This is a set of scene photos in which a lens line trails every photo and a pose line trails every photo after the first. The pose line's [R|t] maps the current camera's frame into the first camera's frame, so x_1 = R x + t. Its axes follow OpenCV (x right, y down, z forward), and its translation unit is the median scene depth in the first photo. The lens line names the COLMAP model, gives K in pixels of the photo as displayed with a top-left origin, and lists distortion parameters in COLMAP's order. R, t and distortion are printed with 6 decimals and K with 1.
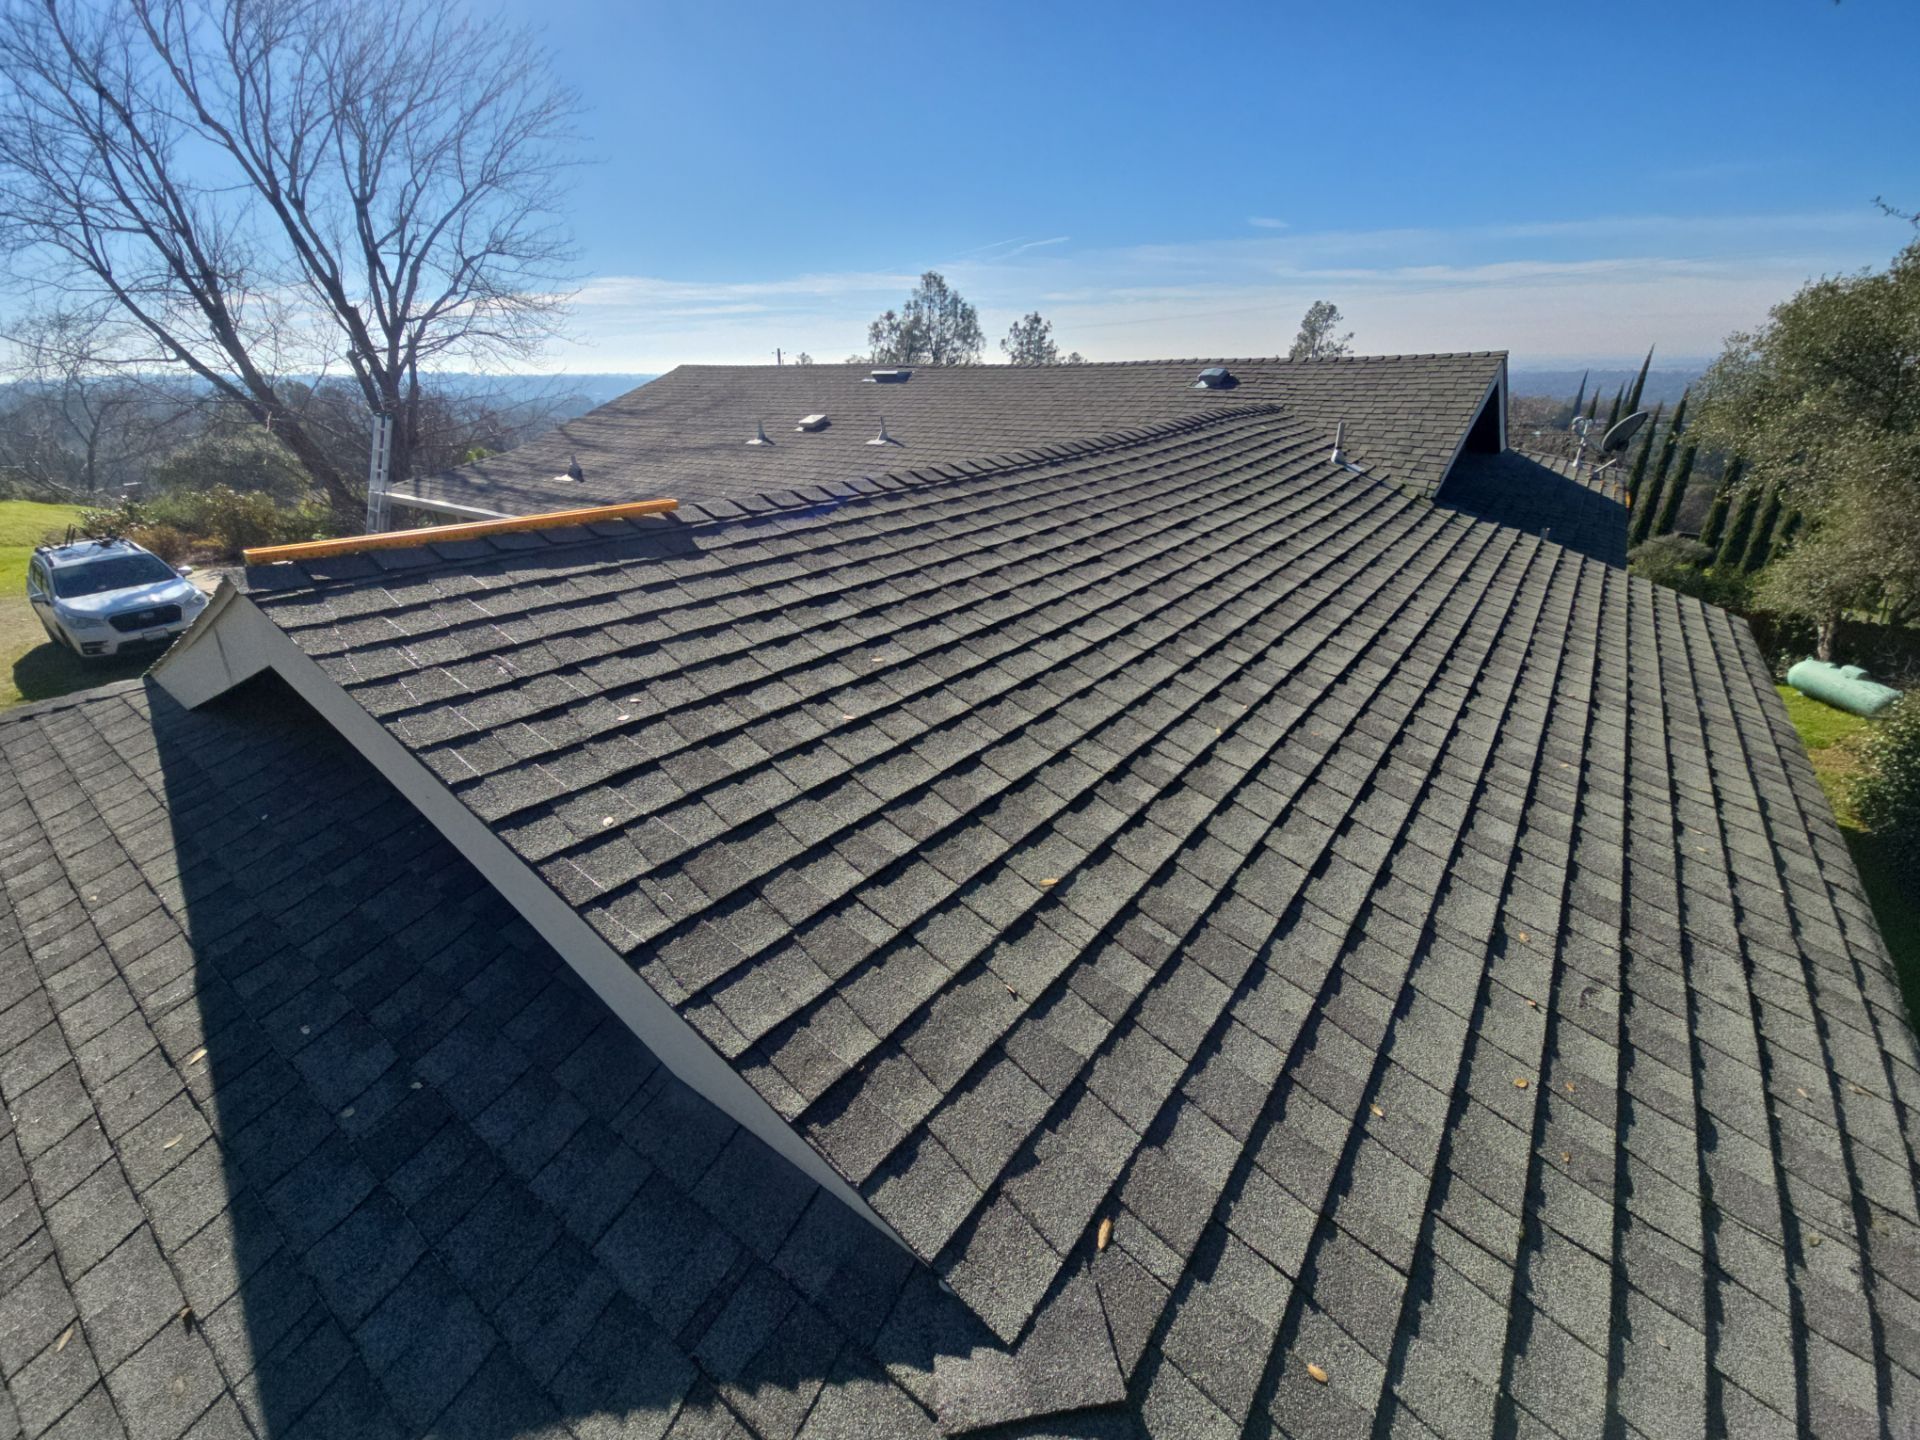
lens RADIAL K [[771.5, 0, 960.0], [0, 771.5, 720.0], [0, 0, 1]] dist [-0.024357, -0.000475]
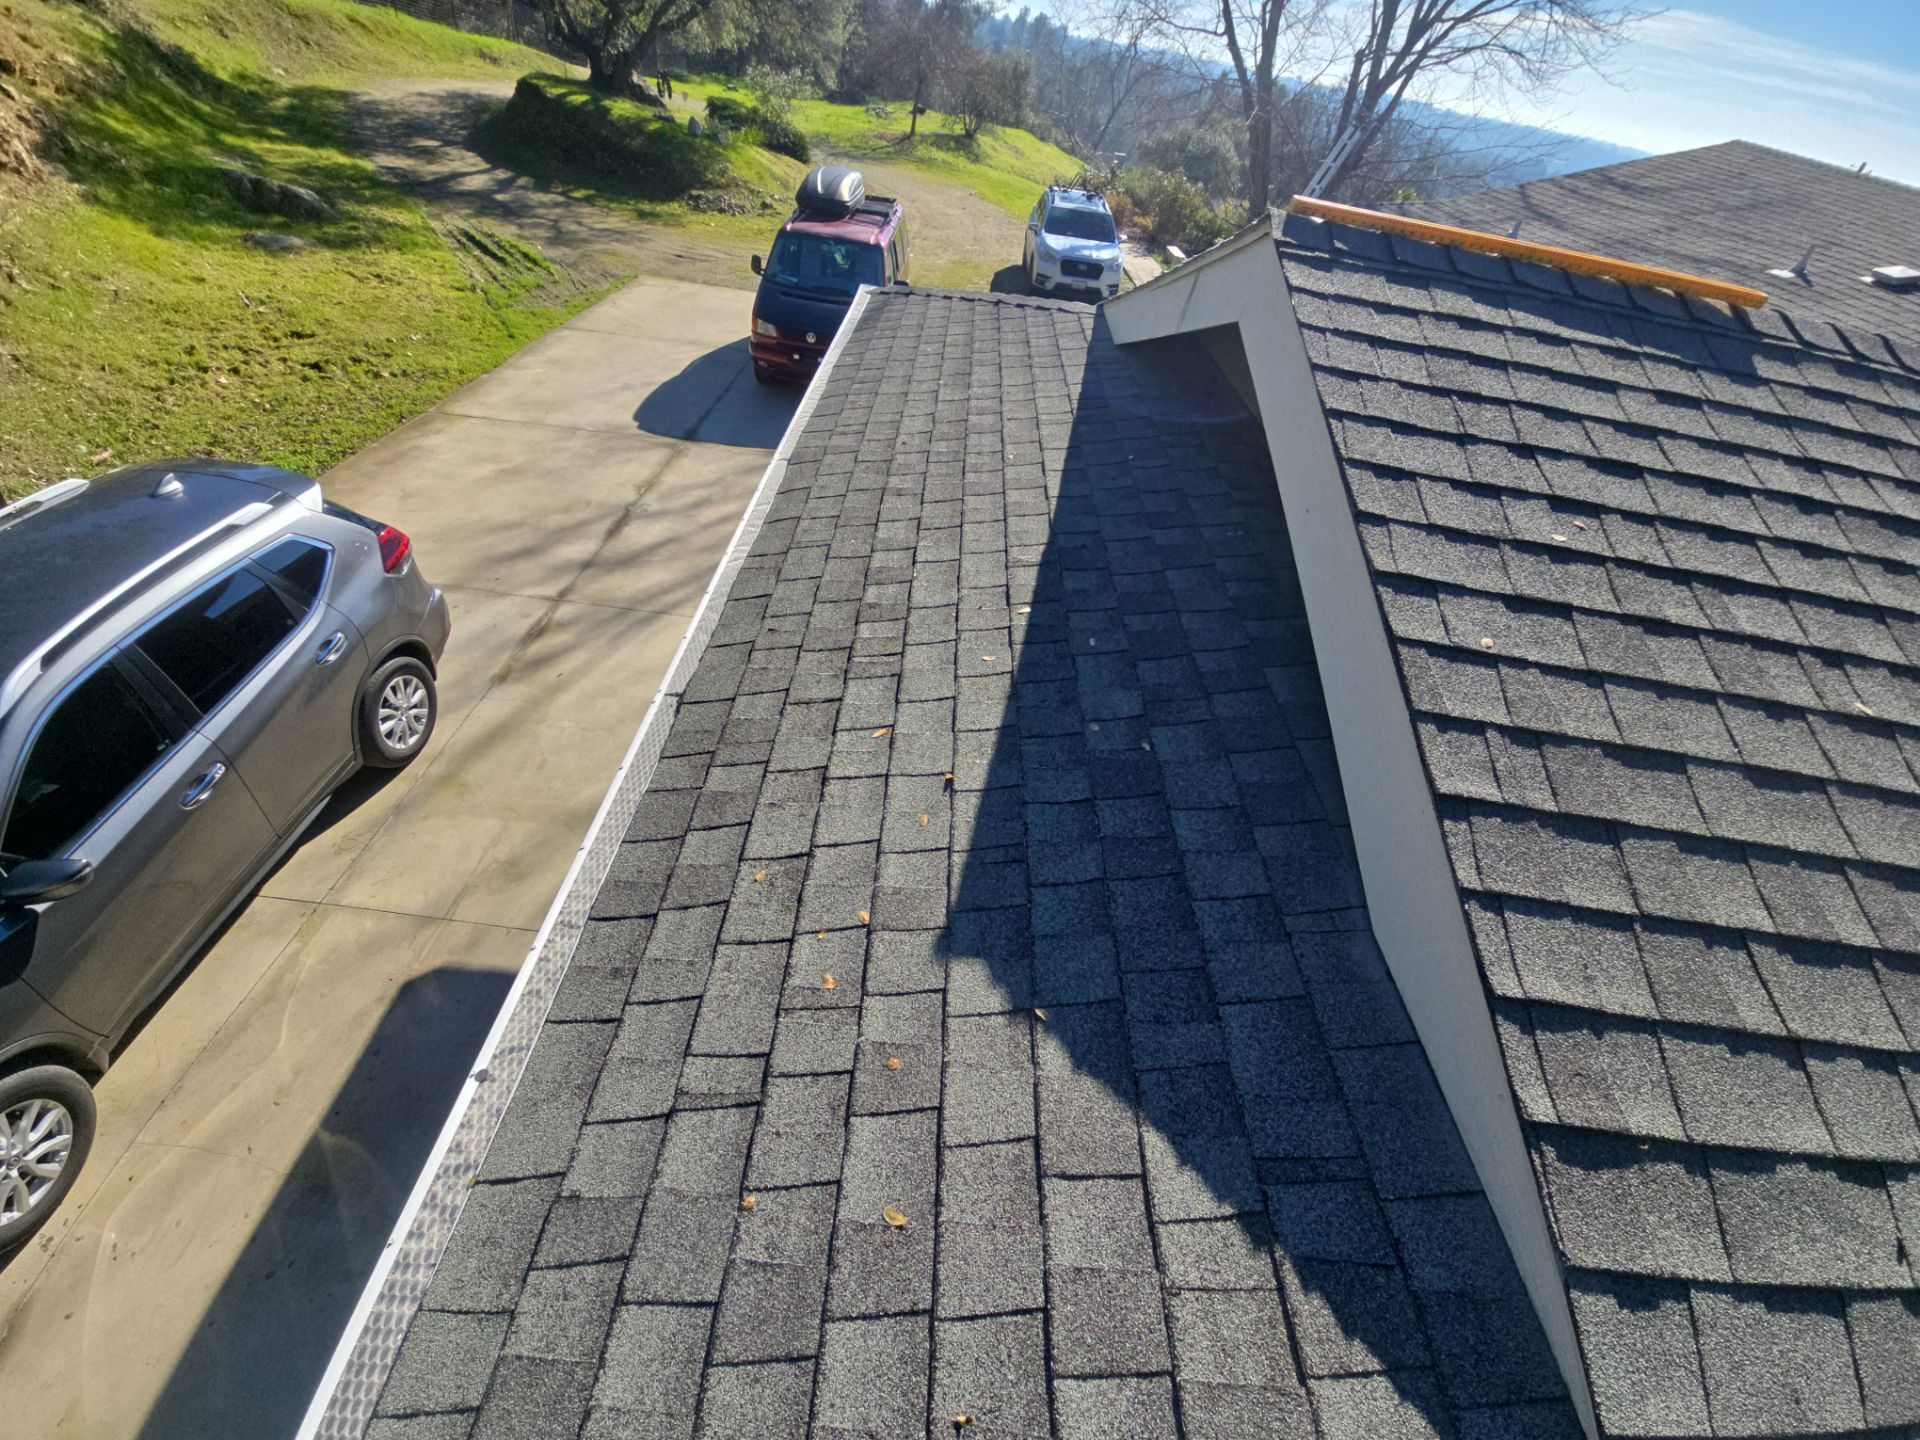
lens RADIAL K [[786.0, 0, 960.0], [0, 786.0, 720.0], [0, 0, 1]] dist [-0.022732, -0.005443]
pose [[0.528013, 0.614950, -0.585695, -0.184723], [-0.446146, 0.787698, 0.424835, 0.080406], [0.722603, 0.036987, 0.690273, 0.027903]]
